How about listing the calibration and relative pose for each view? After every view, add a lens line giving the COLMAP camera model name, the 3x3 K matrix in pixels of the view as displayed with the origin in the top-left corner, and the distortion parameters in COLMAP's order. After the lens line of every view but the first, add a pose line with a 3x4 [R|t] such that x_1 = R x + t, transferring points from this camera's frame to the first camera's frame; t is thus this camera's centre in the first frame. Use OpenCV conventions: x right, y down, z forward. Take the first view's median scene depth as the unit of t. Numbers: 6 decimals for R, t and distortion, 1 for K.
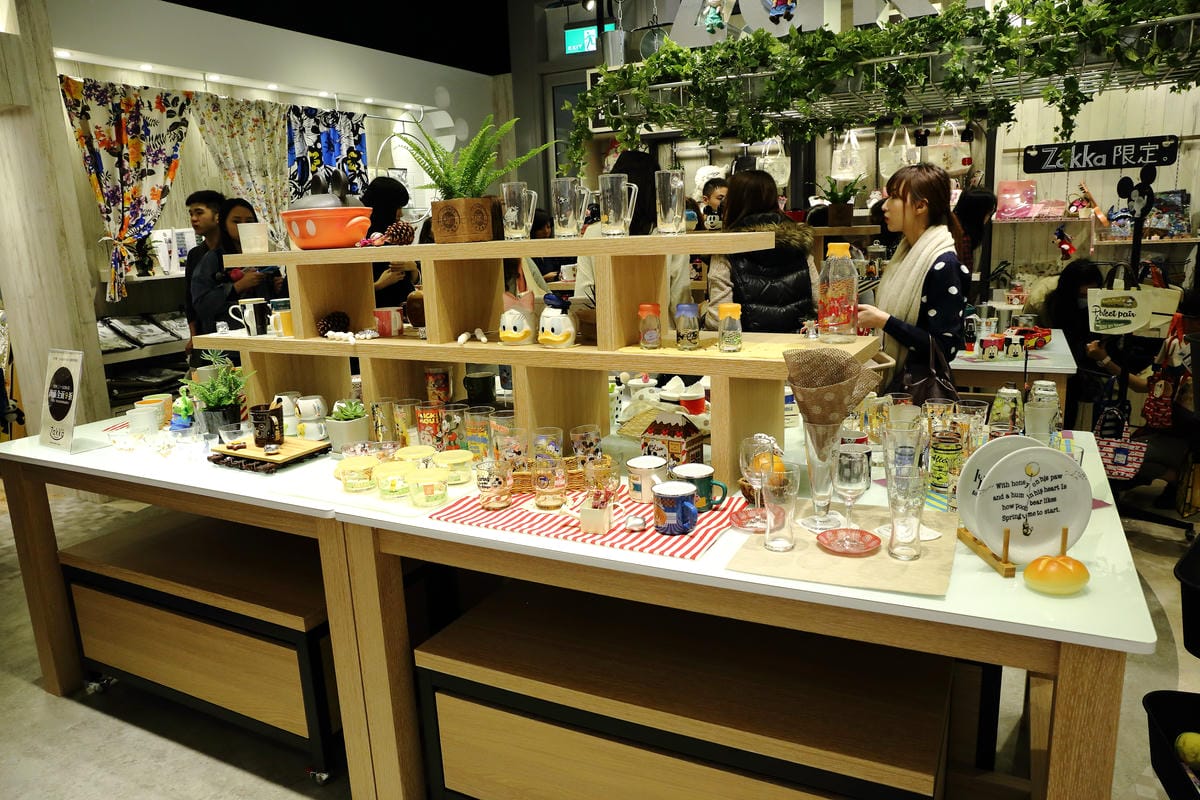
lens RADIAL K [[820.8, 0, 600.0], [0, 820.8, 400.0], [0, 0, 1]] dist [-0.100032, 0.084238]
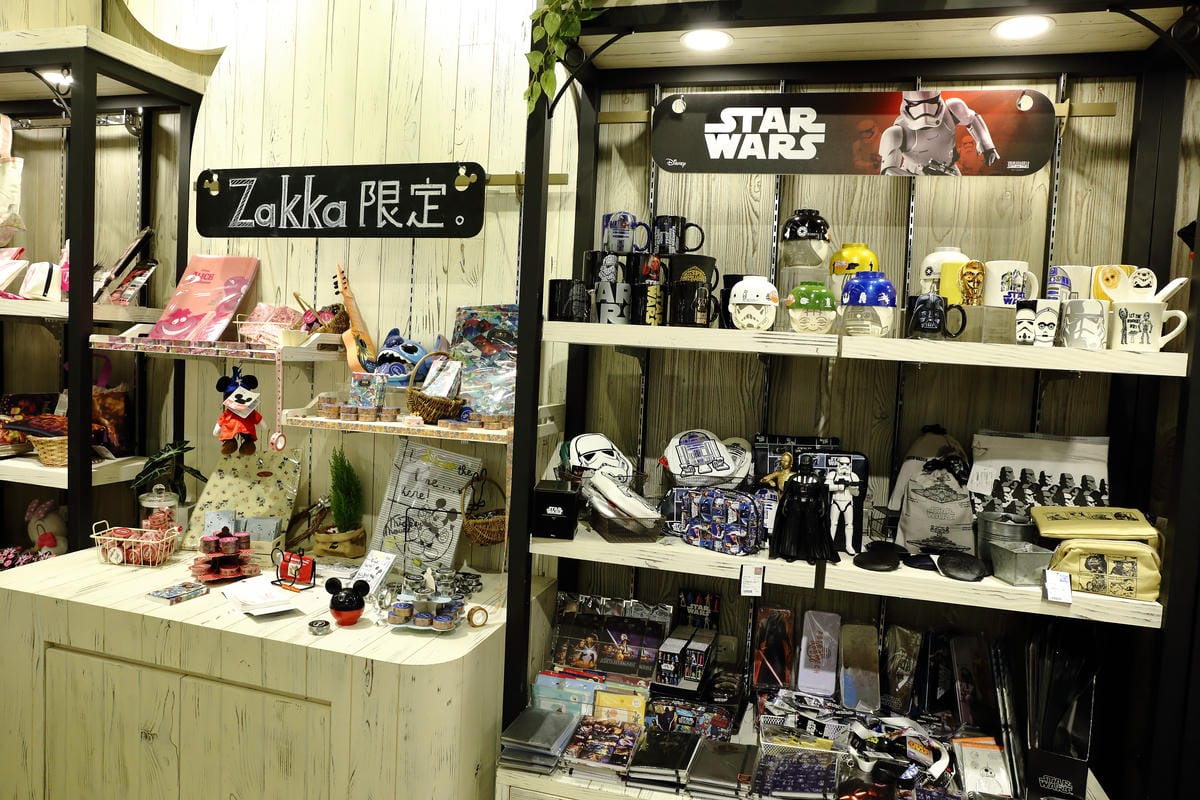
lens RADIAL K [[820.8, 0, 600.0], [0, 820.8, 400.0], [0, 0, 1]] dist [-0.100032, 0.084238]
pose [[0.975546, 0.078643, 0.205247, 0.699607], [-0.049620, 0.988492, -0.142906, -0.162550], [-0.214123, 0.129227, 0.968221, 0.610213]]
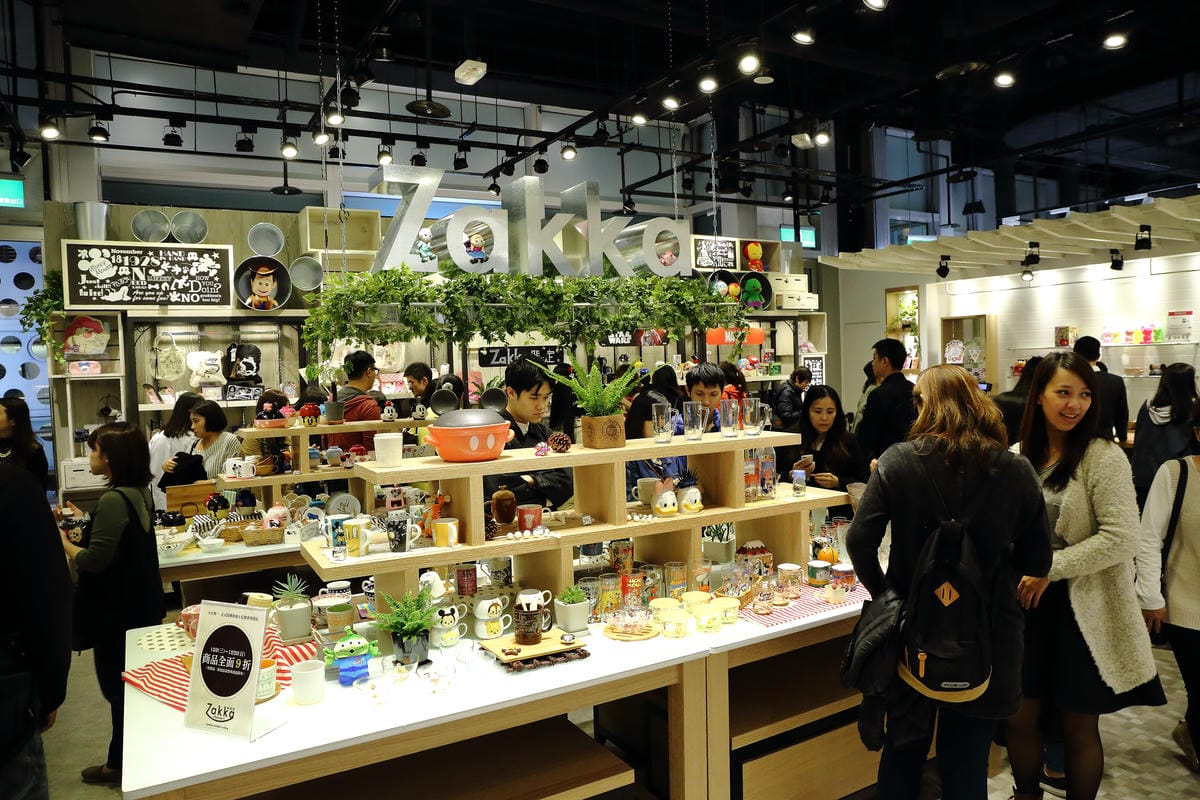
lens RADIAL K [[820.8, 0, 600.0], [0, 820.8, 400.0], [0, 0, 1]] dist [-0.100032, 0.084238]
pose [[0.544443, -0.010713, 0.838729, -0.545376], [0.180527, 0.977982, -0.104694, -0.053212], [-0.819141, 0.208413, 0.534390, 0.123524]]
